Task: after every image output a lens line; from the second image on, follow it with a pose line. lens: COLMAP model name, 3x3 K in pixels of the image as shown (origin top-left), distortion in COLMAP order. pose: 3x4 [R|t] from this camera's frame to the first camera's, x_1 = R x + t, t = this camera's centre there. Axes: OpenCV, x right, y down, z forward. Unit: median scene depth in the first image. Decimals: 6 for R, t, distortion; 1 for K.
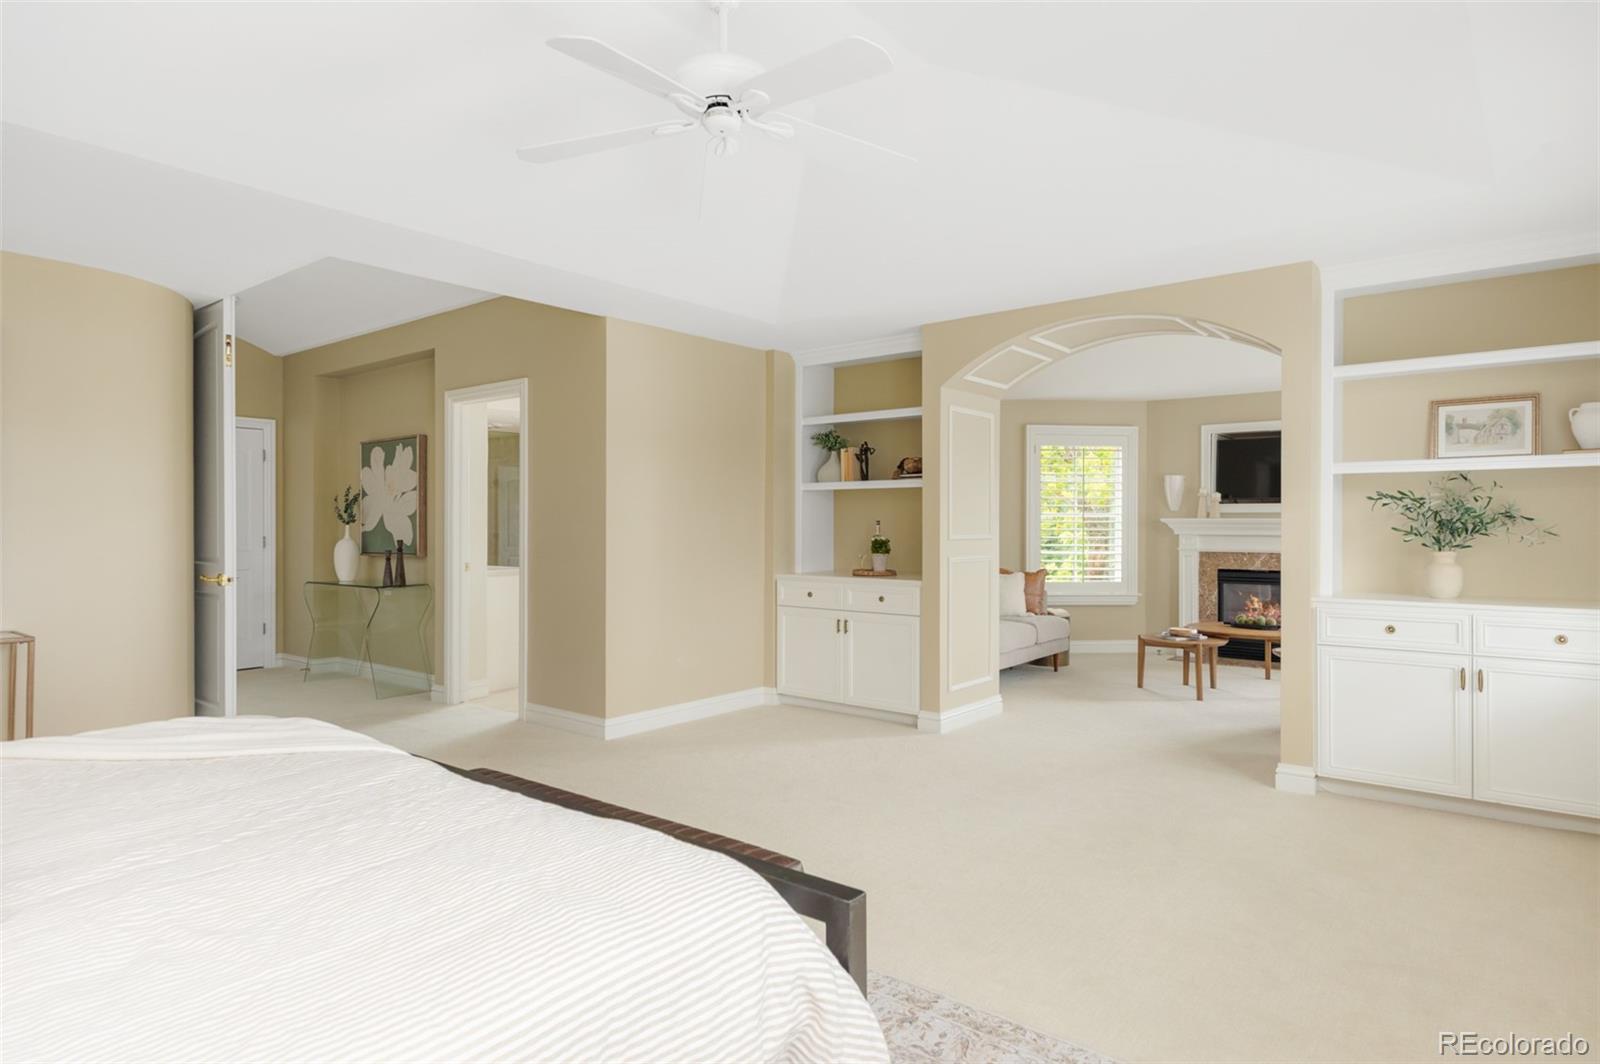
lens RADIAL K [[917.9, 0, 803.7], [0, 917.9, 524.5], [0, 0, 1]] dist [0.000237, -0.000078]
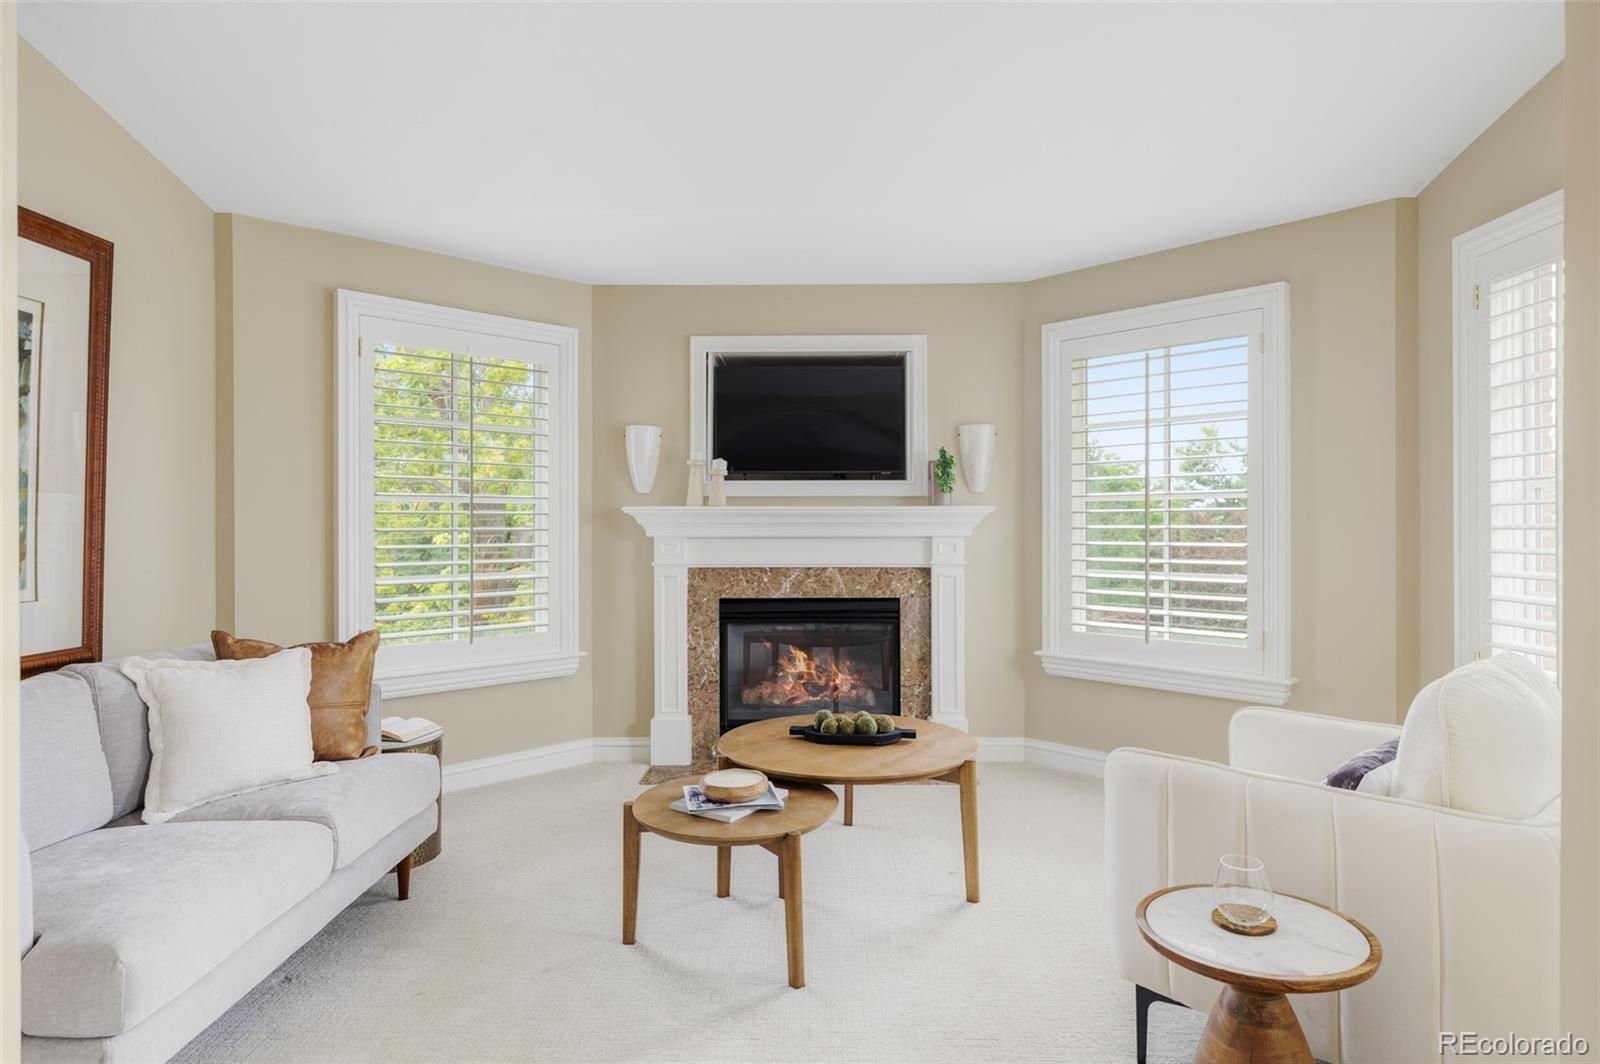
lens RADIAL K [[917.9, 0, 803.3], [0, 917.9, 522.6], [0, 0, 1]] dist [0.000237, -0.000078]
pose [[0.797106, -0.003825, 0.603827, 0.158406], [0.004883, 0.999988, -0.000112, 0.003210], [-0.603819, 0.003038, 0.797116, 0.529615]]
